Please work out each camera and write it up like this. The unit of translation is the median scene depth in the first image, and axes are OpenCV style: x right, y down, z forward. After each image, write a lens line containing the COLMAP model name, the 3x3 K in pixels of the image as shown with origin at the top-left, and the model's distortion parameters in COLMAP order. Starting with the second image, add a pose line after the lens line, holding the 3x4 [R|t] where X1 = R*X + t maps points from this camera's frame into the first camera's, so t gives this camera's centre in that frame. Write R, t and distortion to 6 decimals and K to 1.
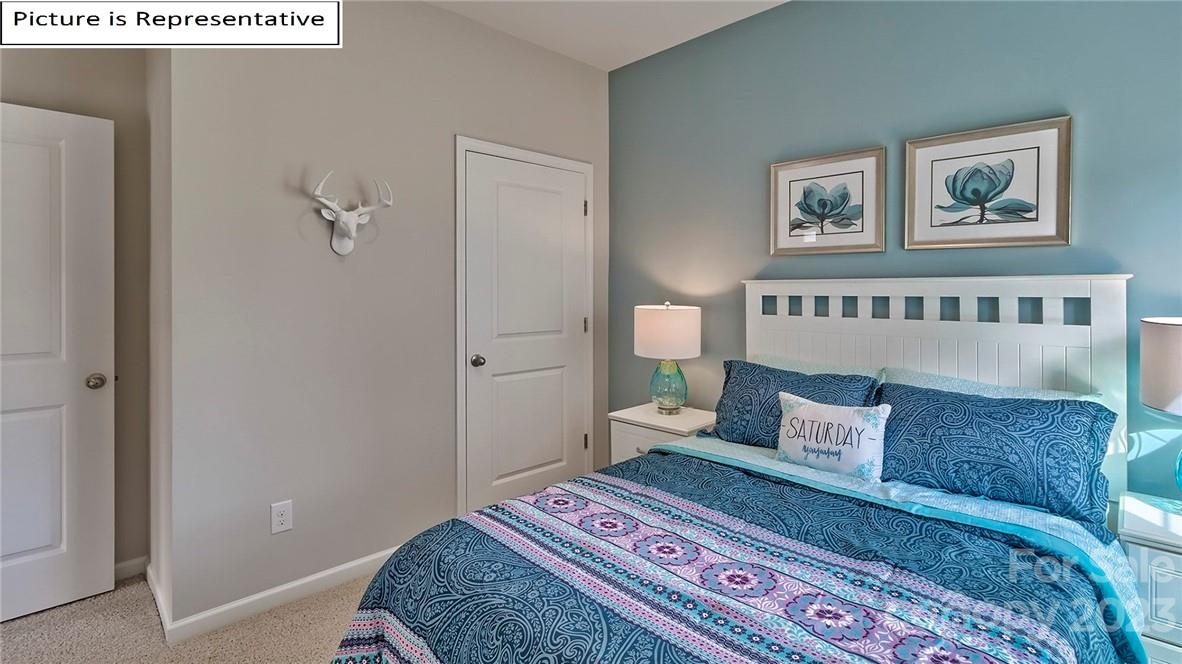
lens RADIAL K [[549.1, 0, 591.7], [0, 549.1, 291.4], [0, 0, 1]] dist [-0.004287, -0.000237]
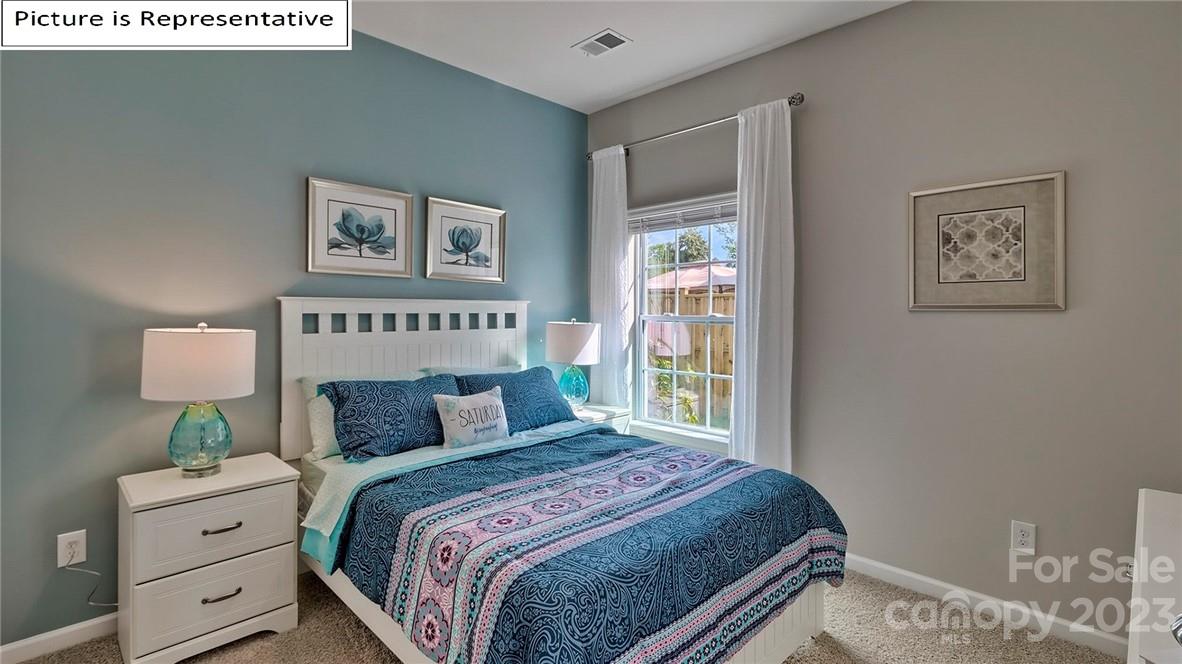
lens RADIAL K [[545.4, 0, 591.6], [0, 545.4, 310.1], [0, 0, 1]] dist [0.001400, 0.000087]
pose [[-0.007194, 0.000531, 0.999974, -0.770618], [-0.002428, 0.999997, -0.000549, 0.001306], [-0.999971, -0.002431, -0.007193, 0.627268]]
